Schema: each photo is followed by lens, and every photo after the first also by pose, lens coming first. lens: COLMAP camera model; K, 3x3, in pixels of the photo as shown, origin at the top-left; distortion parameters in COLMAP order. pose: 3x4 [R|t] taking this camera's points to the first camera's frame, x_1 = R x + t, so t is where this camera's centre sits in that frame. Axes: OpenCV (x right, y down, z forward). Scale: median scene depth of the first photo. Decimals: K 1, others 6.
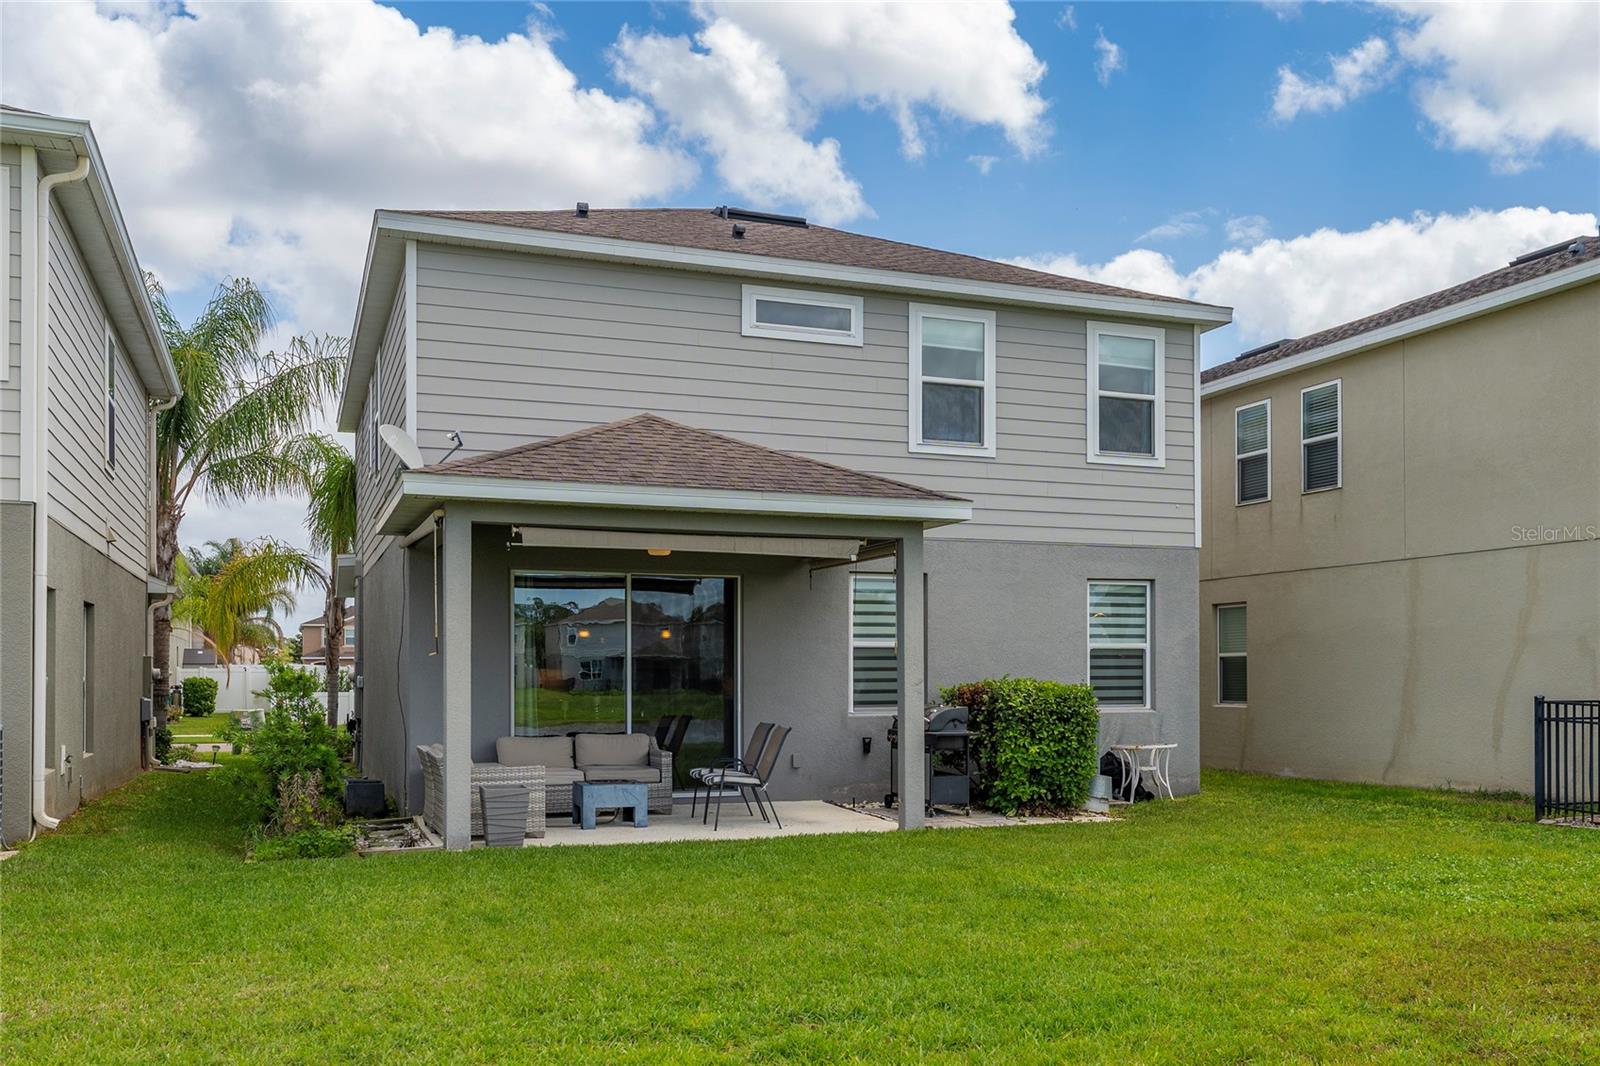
lens RADIAL K [[1360.2, 0, 802.3], [0, 1360.2, 677.1], [0, 0, 1]] dist [0.020978, -0.001002]
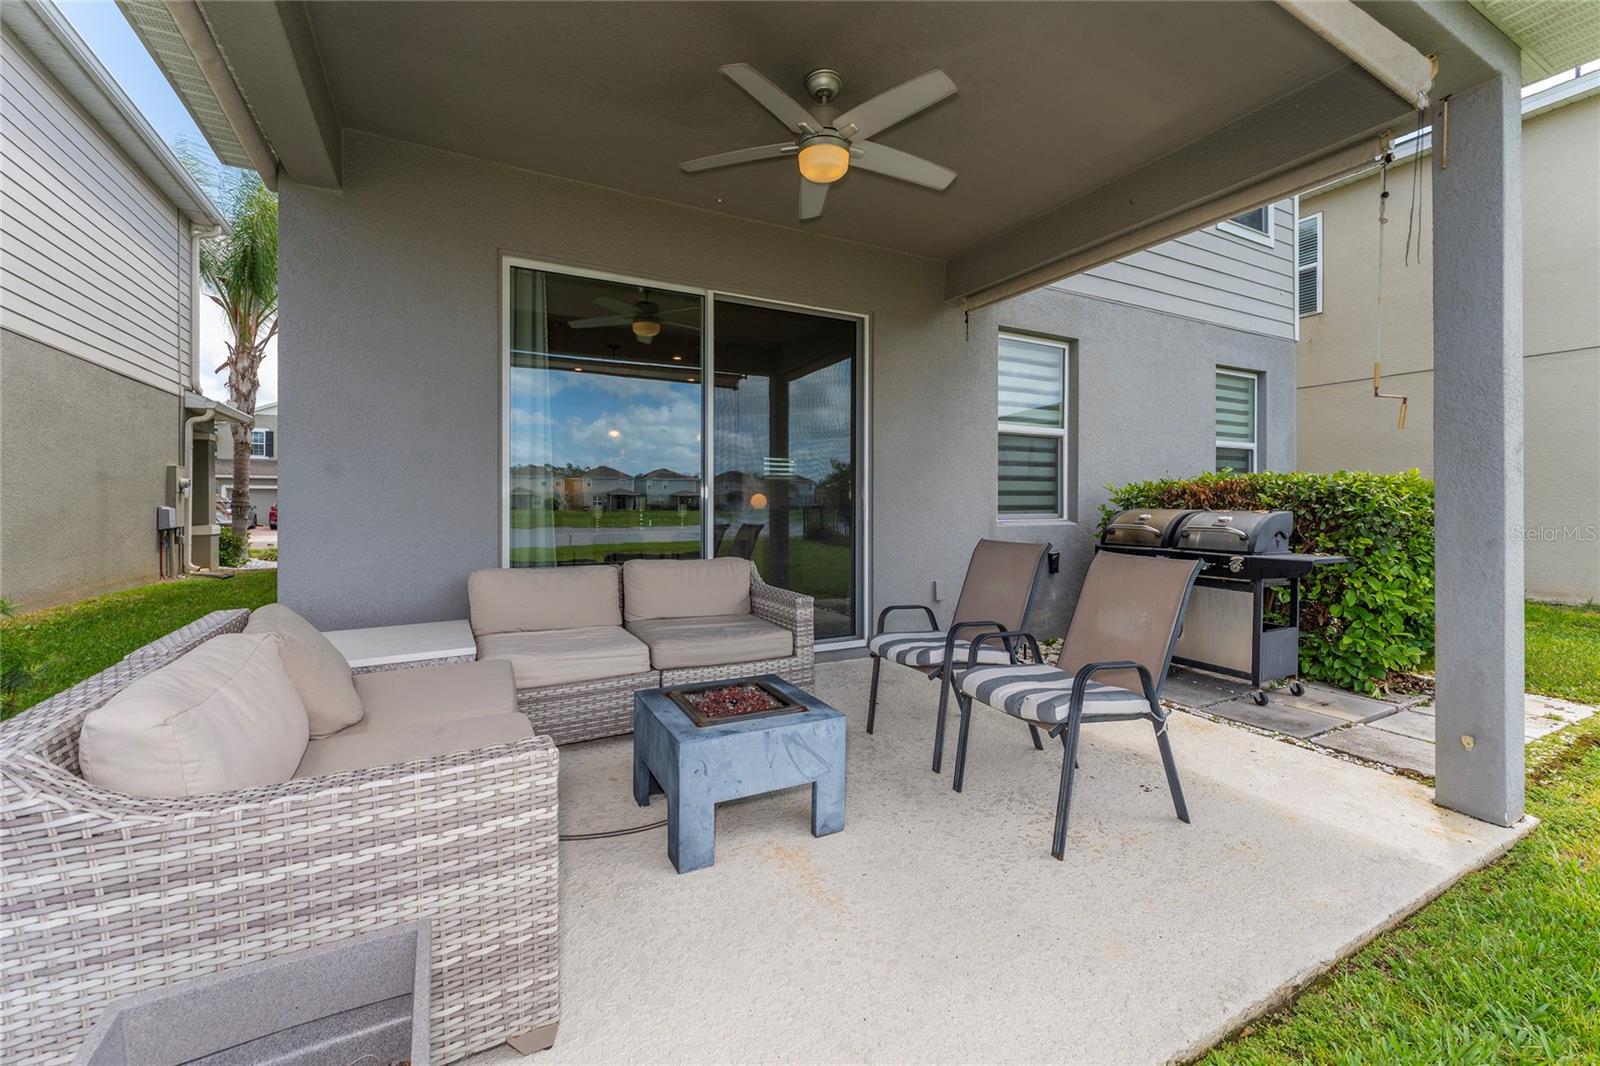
lens RADIAL K [[631.6, 0, 758.1], [0, 631.6, 505.5], [0, 0, 1]] dist [-0.001476, -0.000087]
pose [[0.995214, 0.000534, 0.097716, -0.178799], [-0.000855, 0.999994, 0.003244, 0.024039], [-0.097713, -0.003312, 0.995209, 0.962822]]
